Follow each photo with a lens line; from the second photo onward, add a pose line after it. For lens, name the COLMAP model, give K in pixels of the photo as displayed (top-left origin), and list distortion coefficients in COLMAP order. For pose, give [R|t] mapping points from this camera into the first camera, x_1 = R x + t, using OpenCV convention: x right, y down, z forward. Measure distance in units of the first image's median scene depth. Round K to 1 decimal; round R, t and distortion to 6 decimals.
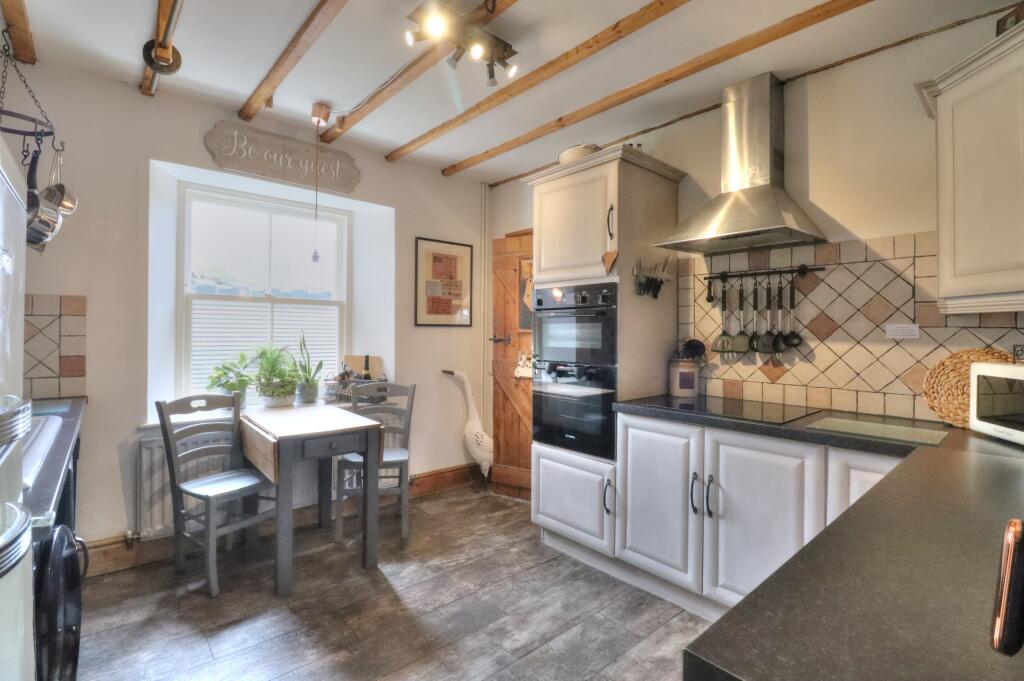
lens RADIAL K [[479.9, 0, 518.7], [0, 479.9, 327.3], [0, 0, 1]] dist [-0.002051, -0.013384]
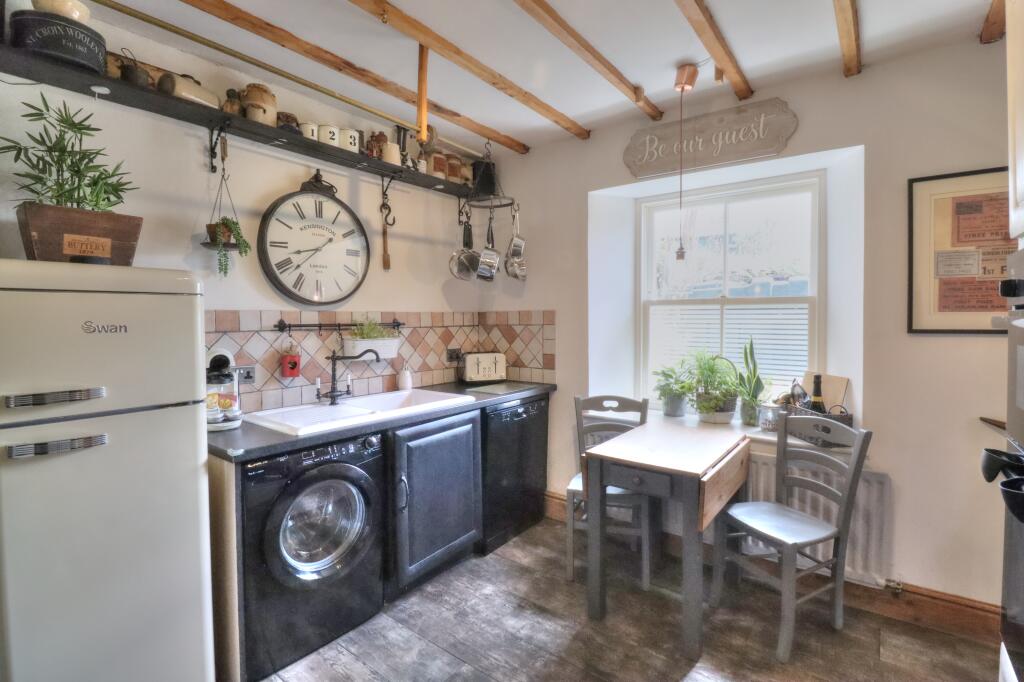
lens RADIAL K [[479.9, 0, 518.7], [0, 479.9, 327.8], [0, 0, 1]] dist [-0.002051, -0.013384]
pose [[0.190292, 0.011388, -0.981661, 0.313472], [0.015556, 0.999772, 0.014613, -0.029556], [0.981604, -0.018051, 0.190072, 0.503745]]
